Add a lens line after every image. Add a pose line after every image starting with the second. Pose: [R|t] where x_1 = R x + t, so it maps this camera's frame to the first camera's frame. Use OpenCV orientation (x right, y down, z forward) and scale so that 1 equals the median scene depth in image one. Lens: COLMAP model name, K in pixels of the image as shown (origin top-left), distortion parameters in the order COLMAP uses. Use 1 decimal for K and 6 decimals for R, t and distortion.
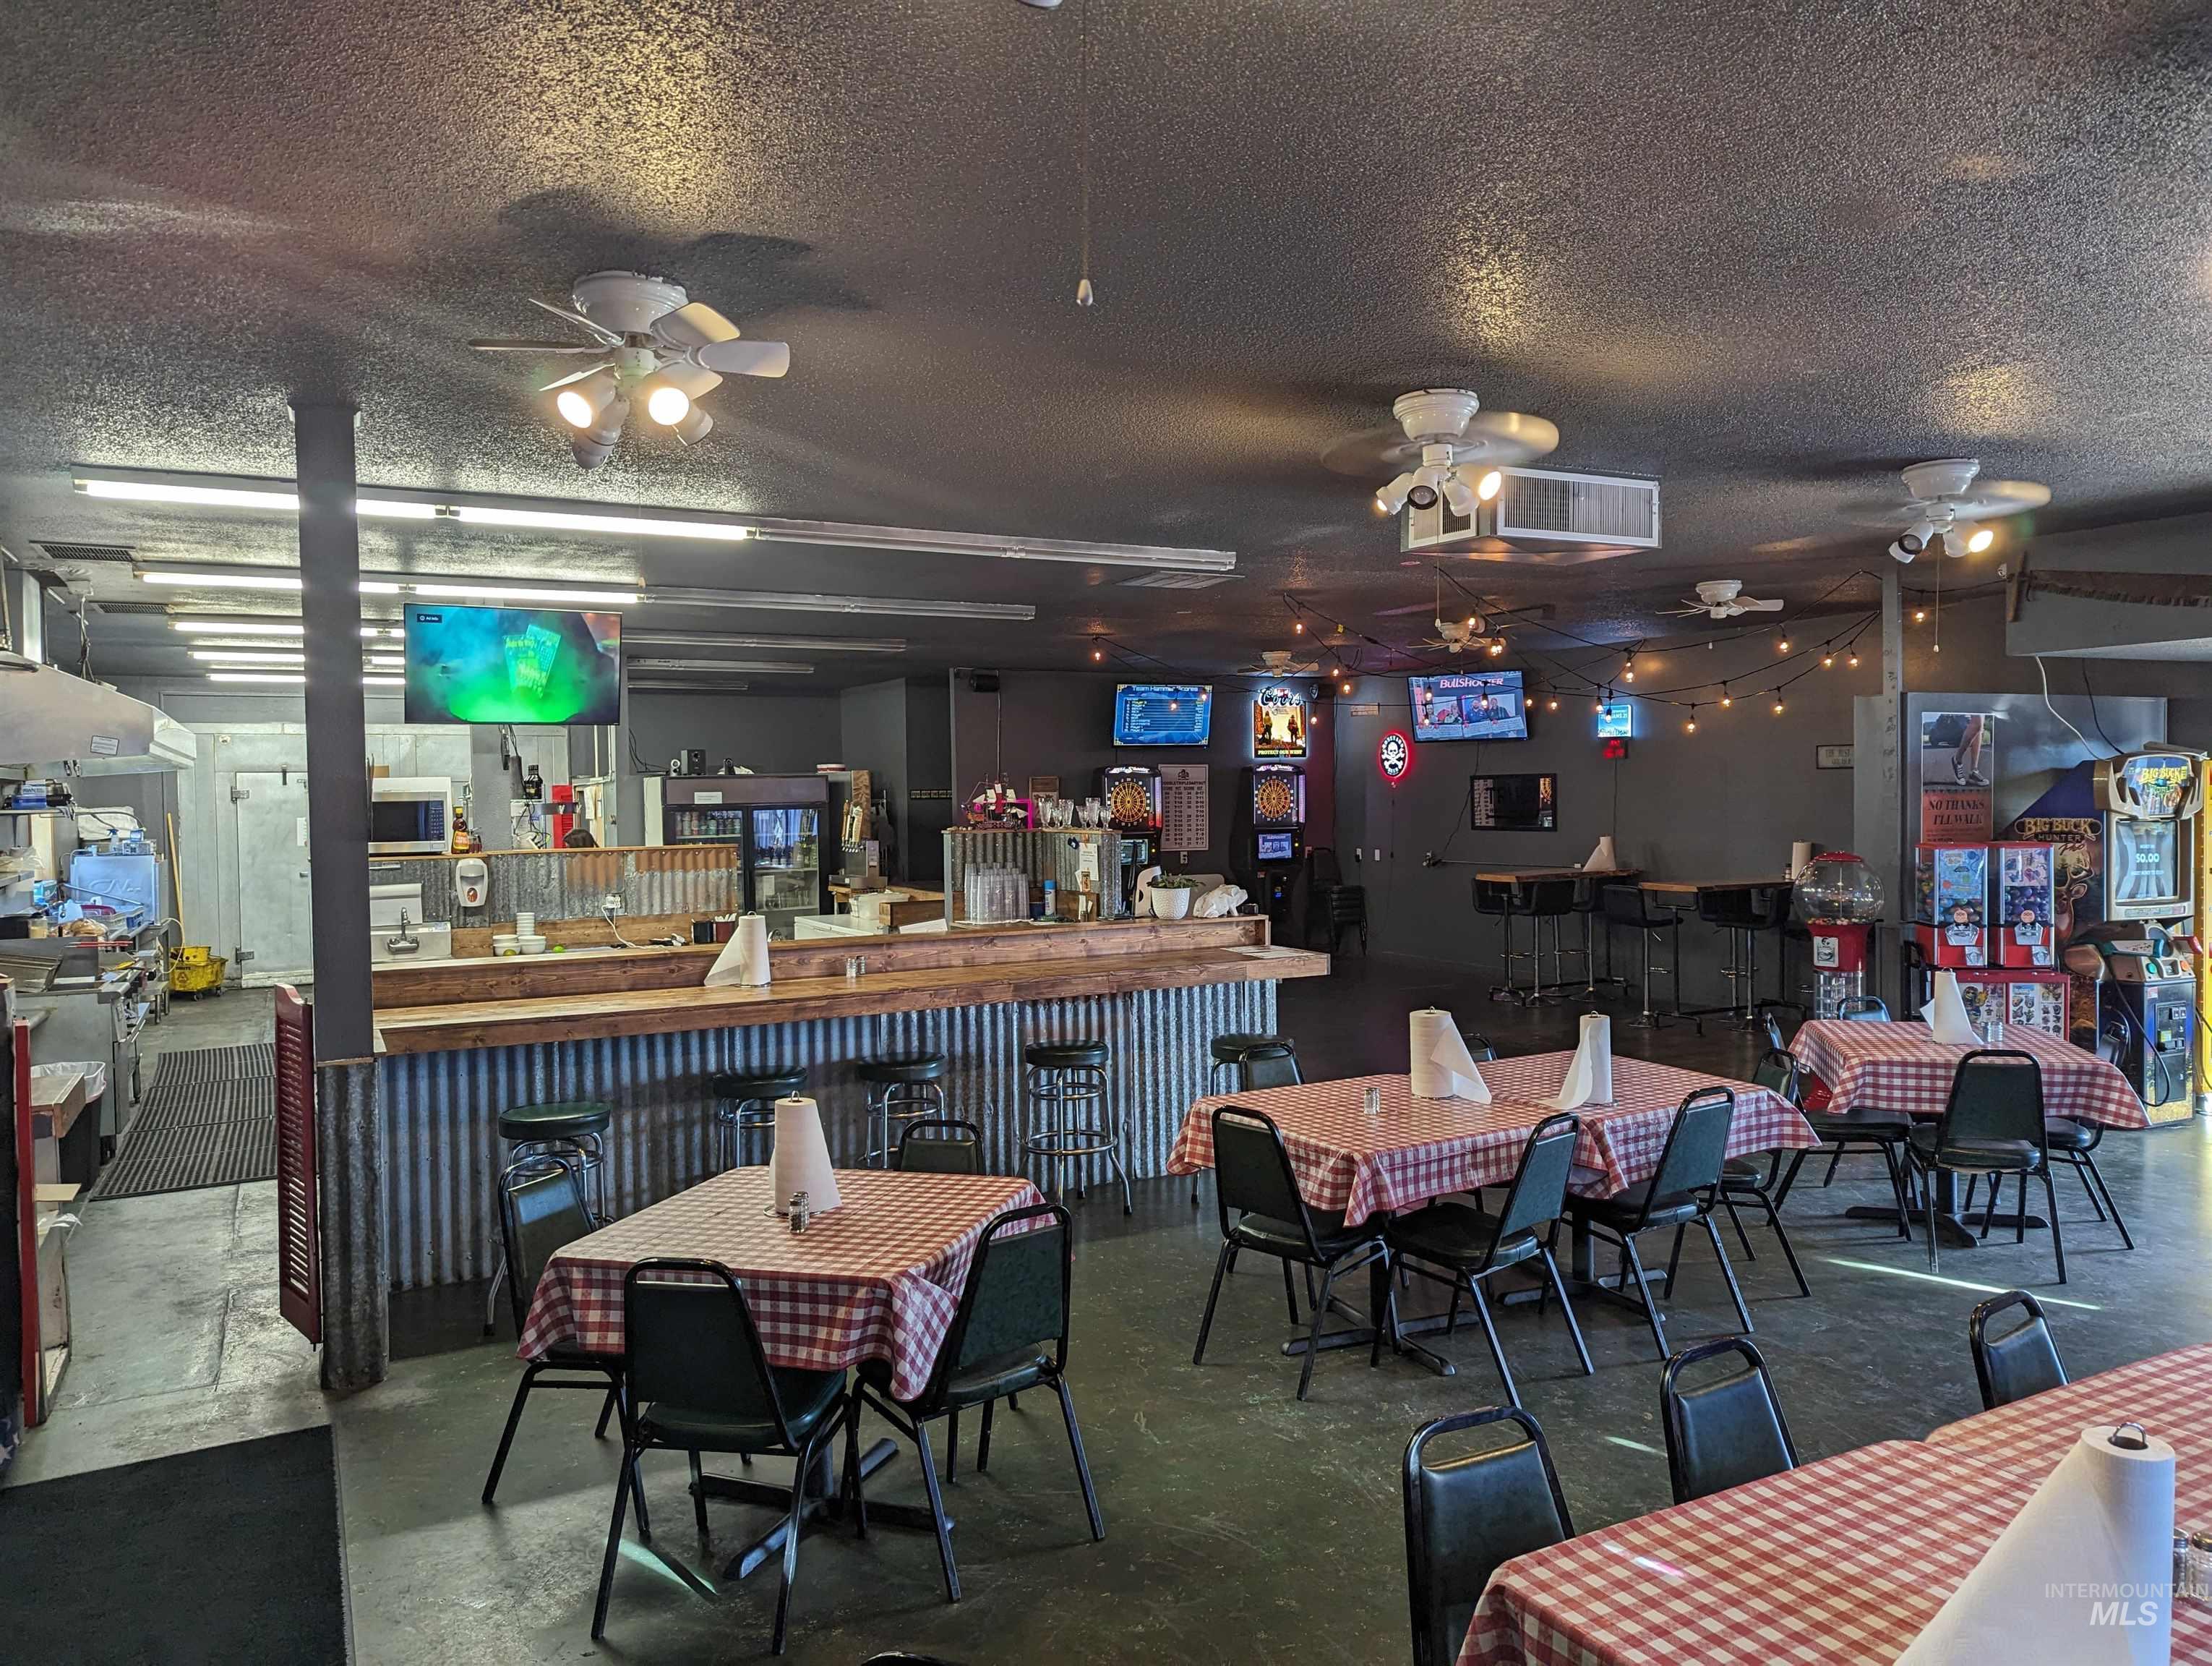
lens RADIAL K [[1542.8, 0, 1113.4], [0, 1542.8, 846.9], [0, 0, 1]] dist [0.069753, -0.059264]
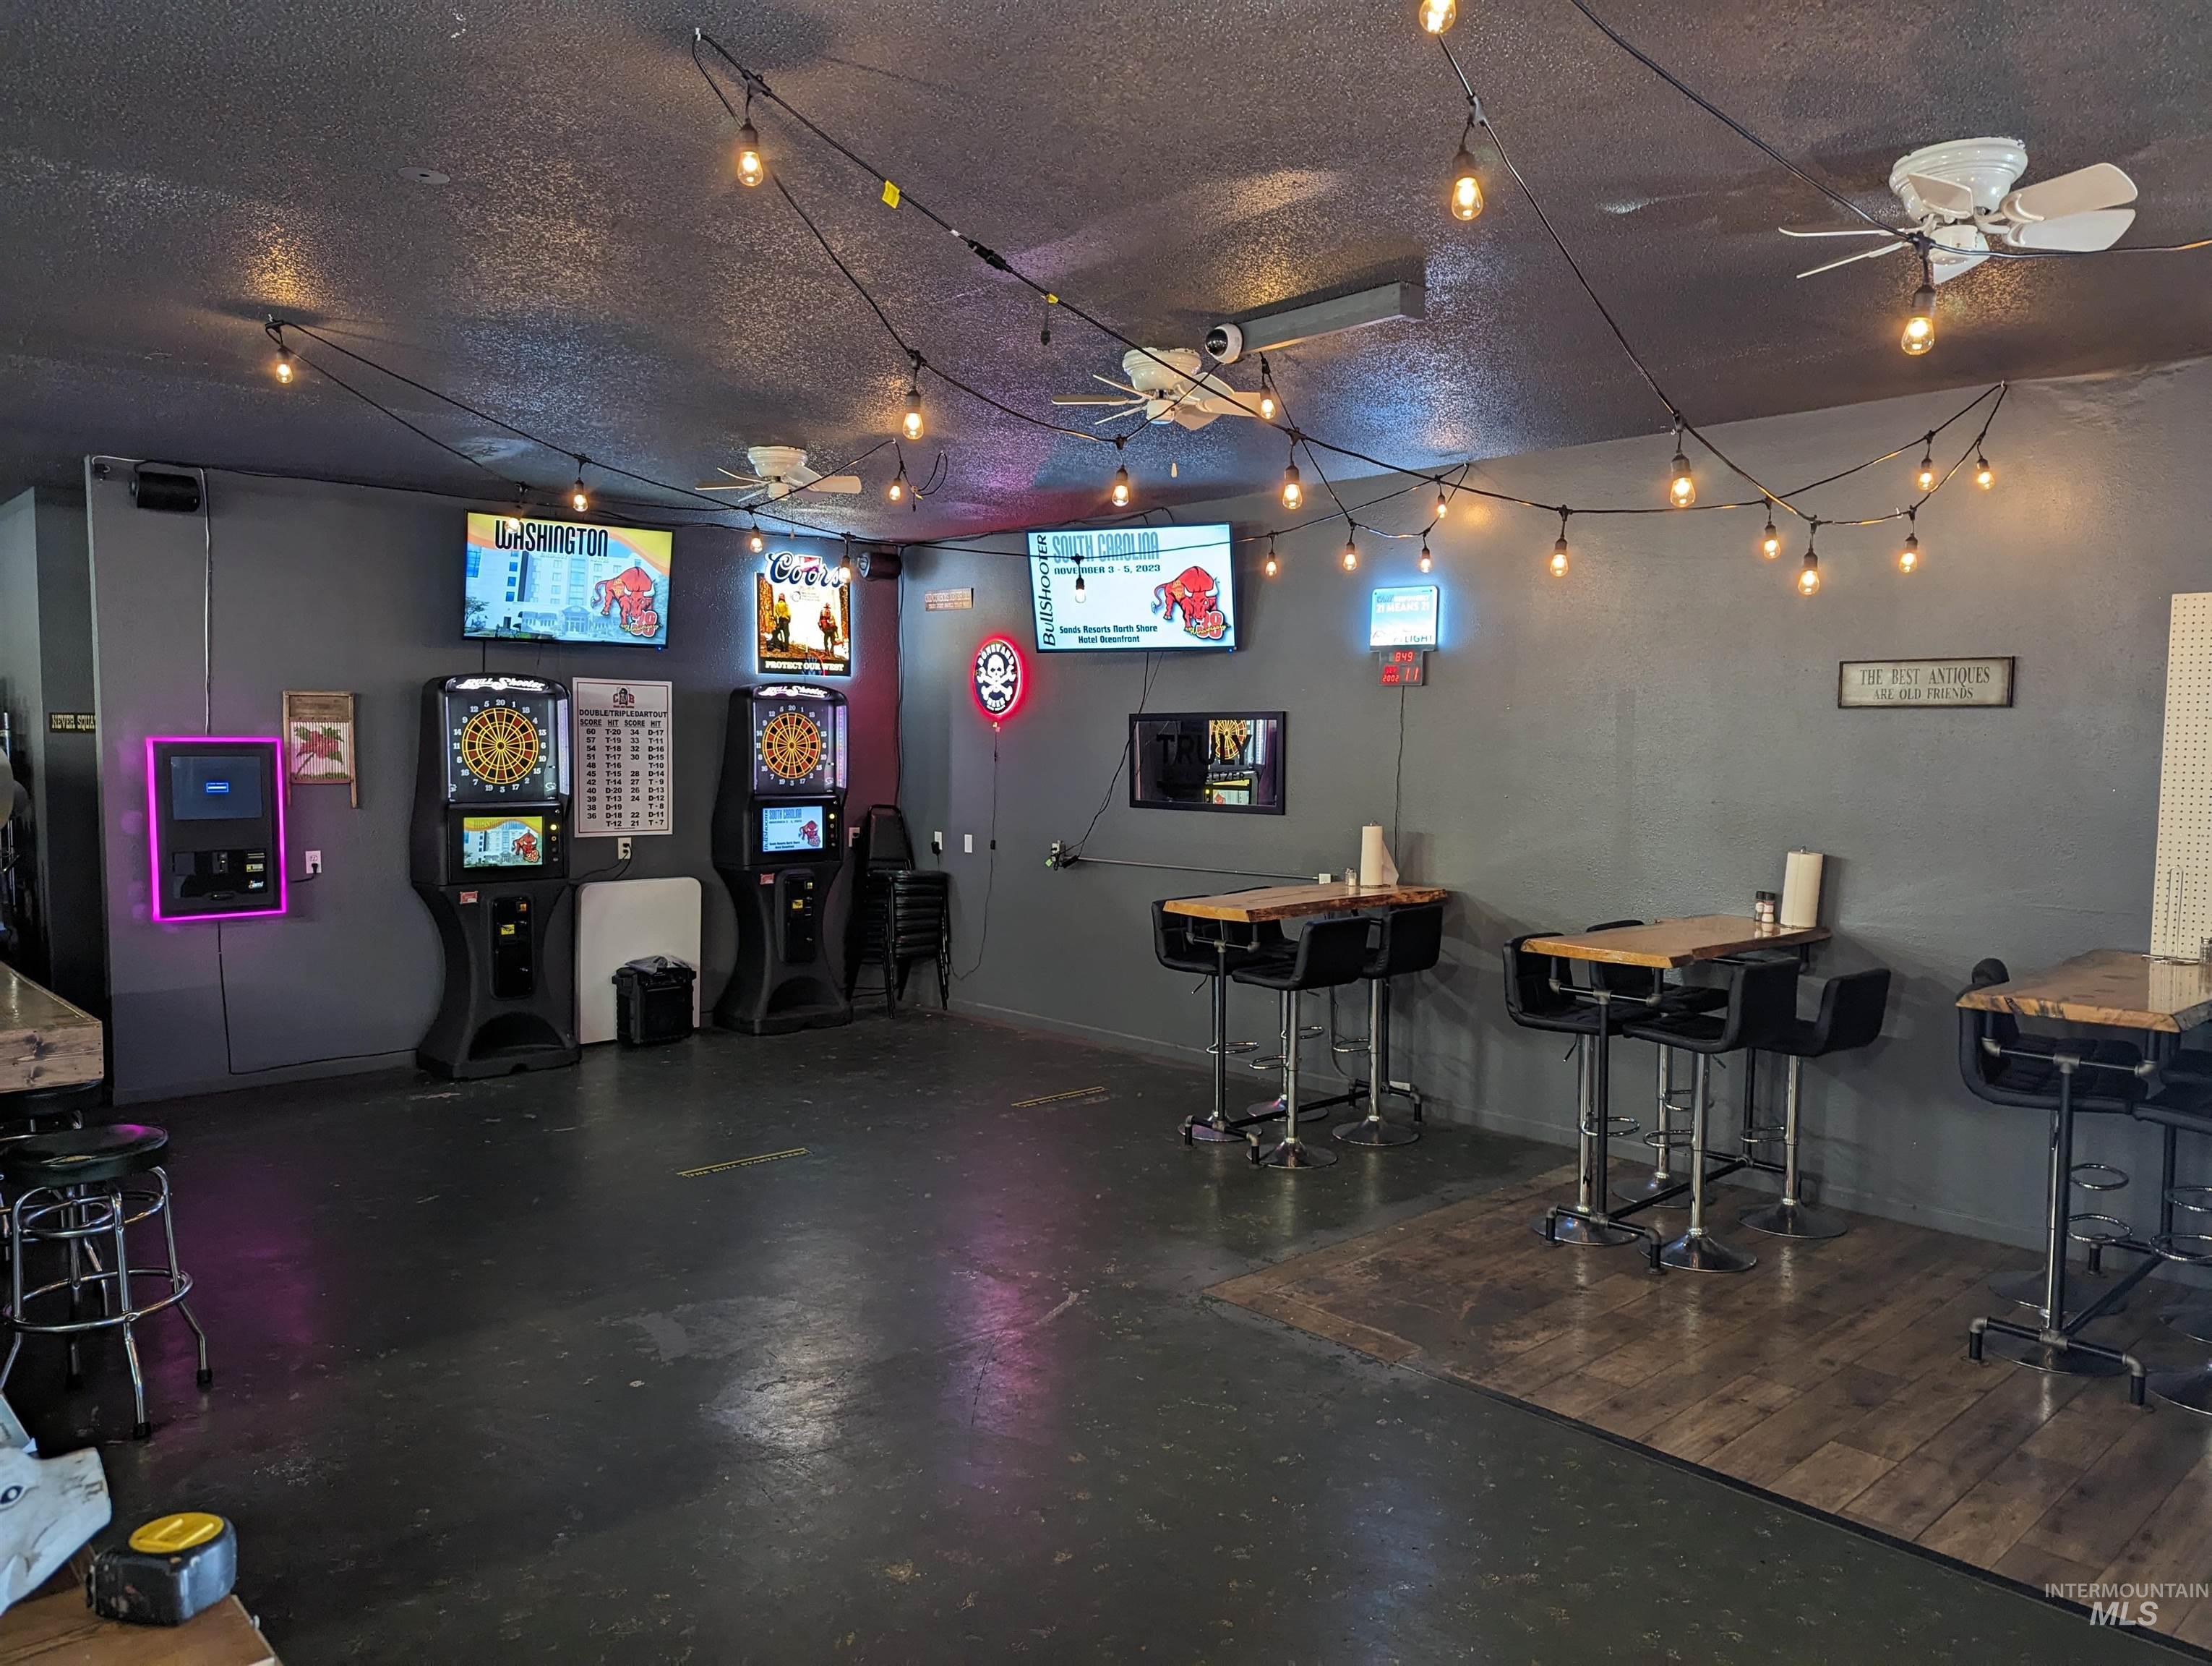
lens RADIAL K [[1542.8, 0, 1113.4], [0, 1542.8, 846.9], [0, 0, 1]] dist [0.069753, -0.059264]
pose [[0.963241, 0.003647, 0.268612, 0.065135], [-0.012316, 0.999456, 0.030596, -0.012793], [-0.268355, -0.032780, 0.962762, 0.414496]]
